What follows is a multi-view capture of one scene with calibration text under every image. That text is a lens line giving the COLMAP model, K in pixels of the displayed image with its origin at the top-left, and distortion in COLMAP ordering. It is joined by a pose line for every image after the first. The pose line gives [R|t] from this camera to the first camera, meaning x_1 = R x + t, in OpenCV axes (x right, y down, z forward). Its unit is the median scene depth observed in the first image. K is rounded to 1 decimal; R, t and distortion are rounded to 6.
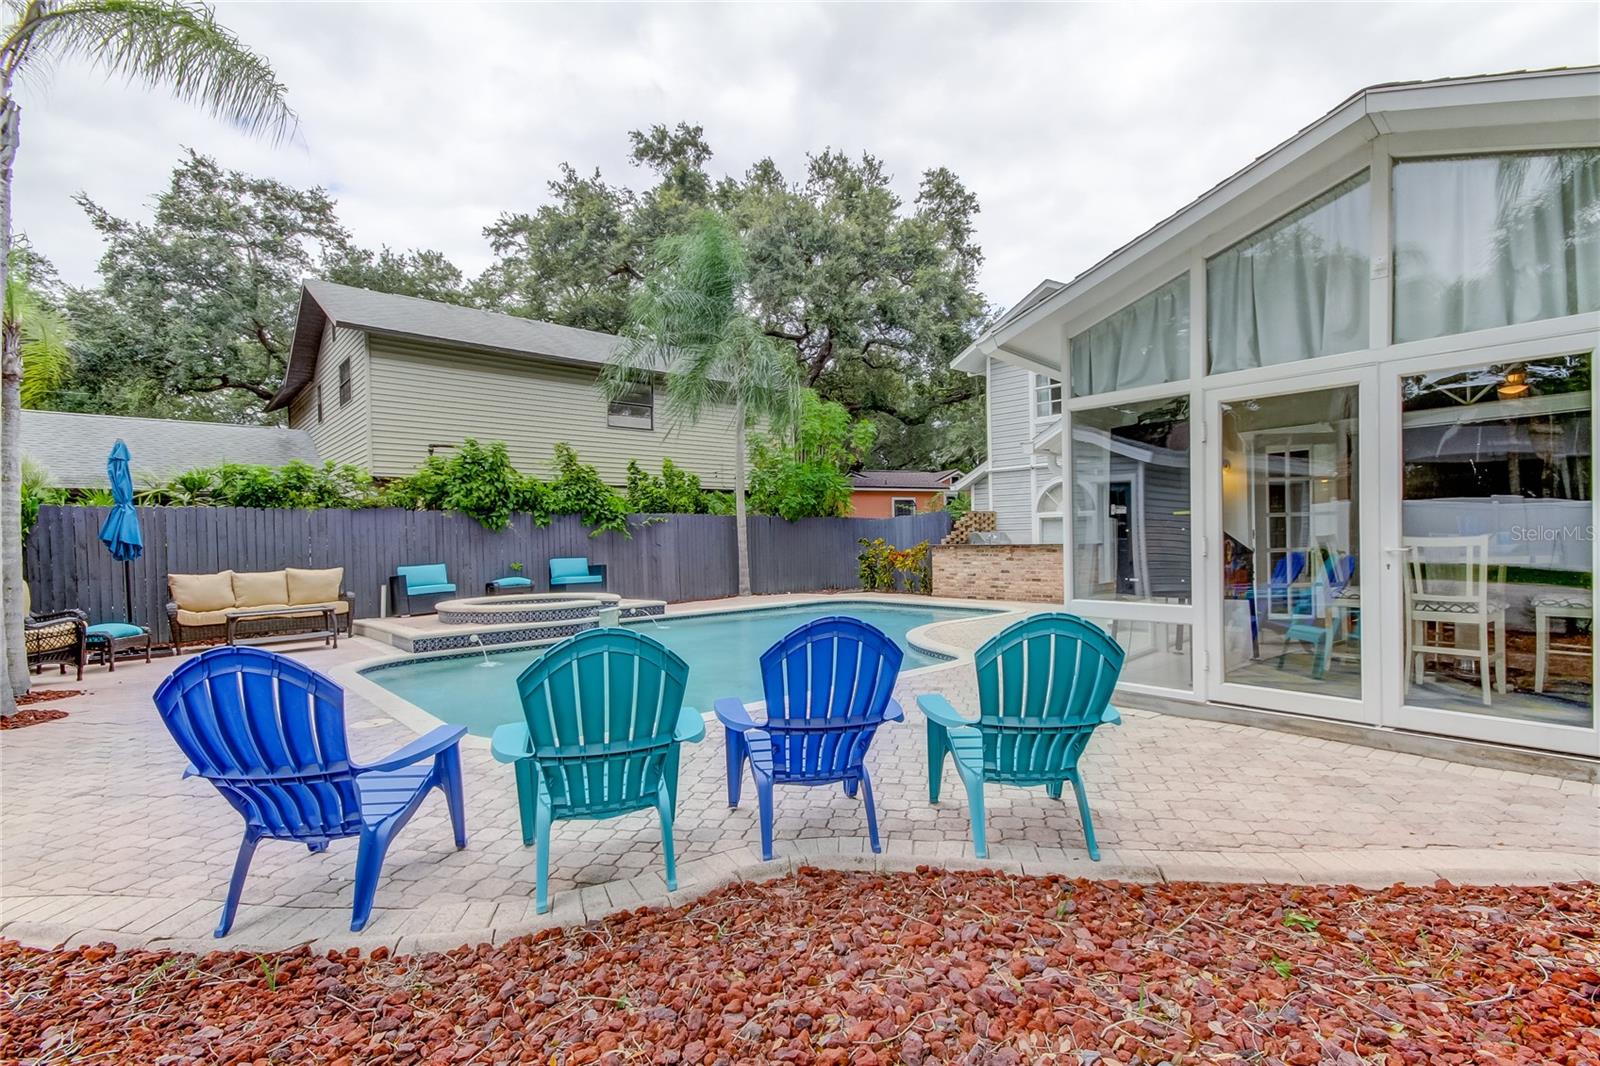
lens RADIAL K [[742.3, 0, 823.1], [0, 742.3, 551.7], [0, 0, 1]] dist [0.019637, -0.006120]
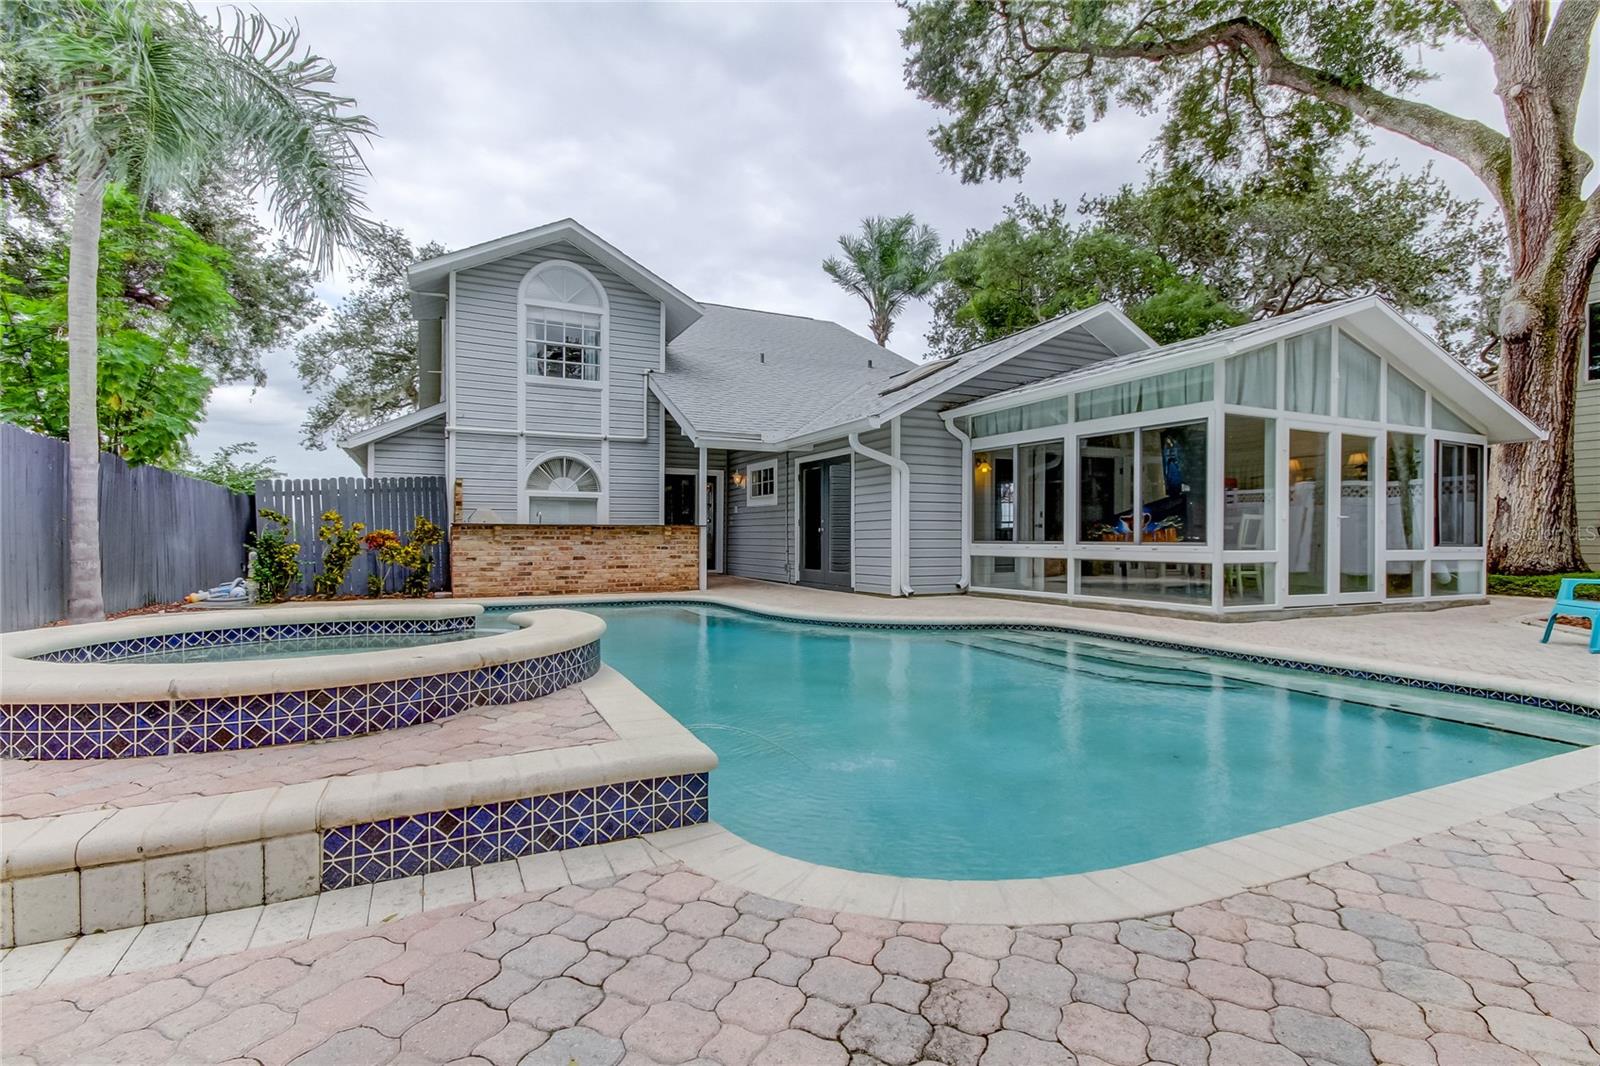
lens RADIAL K [[744.5, 0, 794.8], [0, 744.5, 533.3], [0, 0, 1]] dist [0.018594, -0.000336]
pose [[0.272823, 0.027386, 0.961674, -0.474436], [0.009420, 0.999471, -0.031135, 0.027020], [-0.962018, 0.017554, 0.272421, 0.549034]]
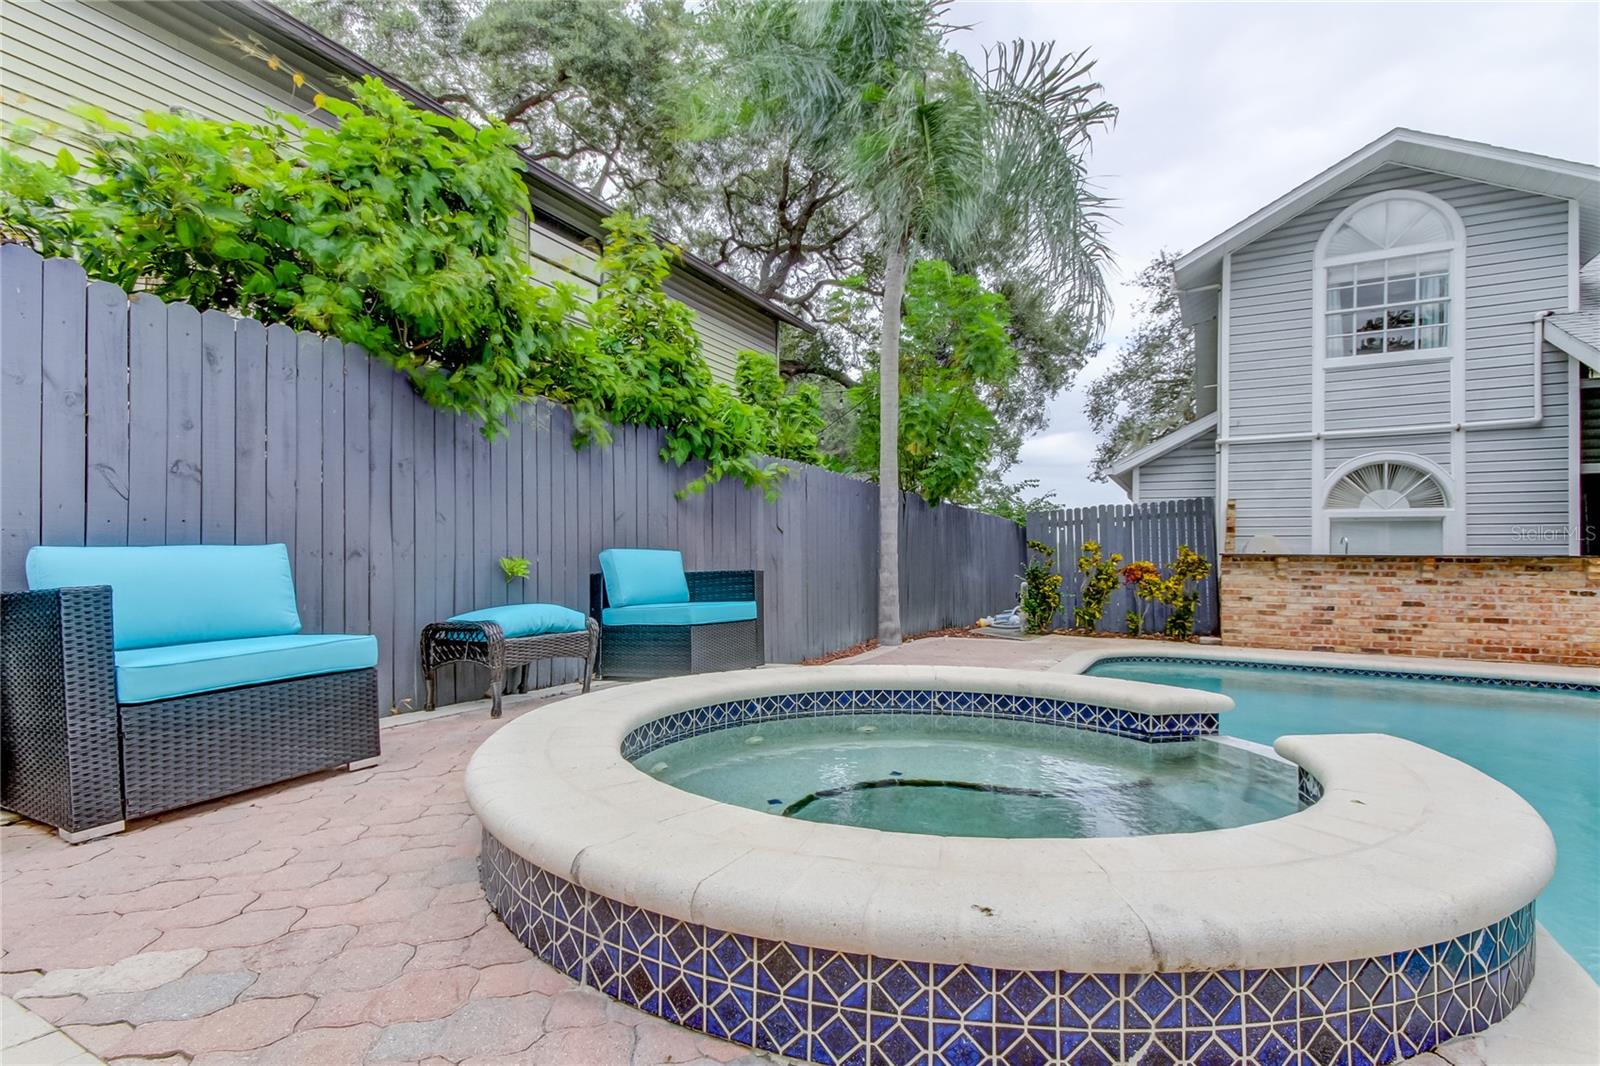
lens RADIAL K [[742.3, 0, 823.1], [0, 742.3, 551.7], [0, 0, 1]] dist [0.019637, -0.006120]
pose [[0.937134, 0.036855, 0.347018, -0.364708], [-0.025578, 0.998987, -0.037024, 0.019501], [-0.348031, 0.025820, 0.937127, 0.624606]]
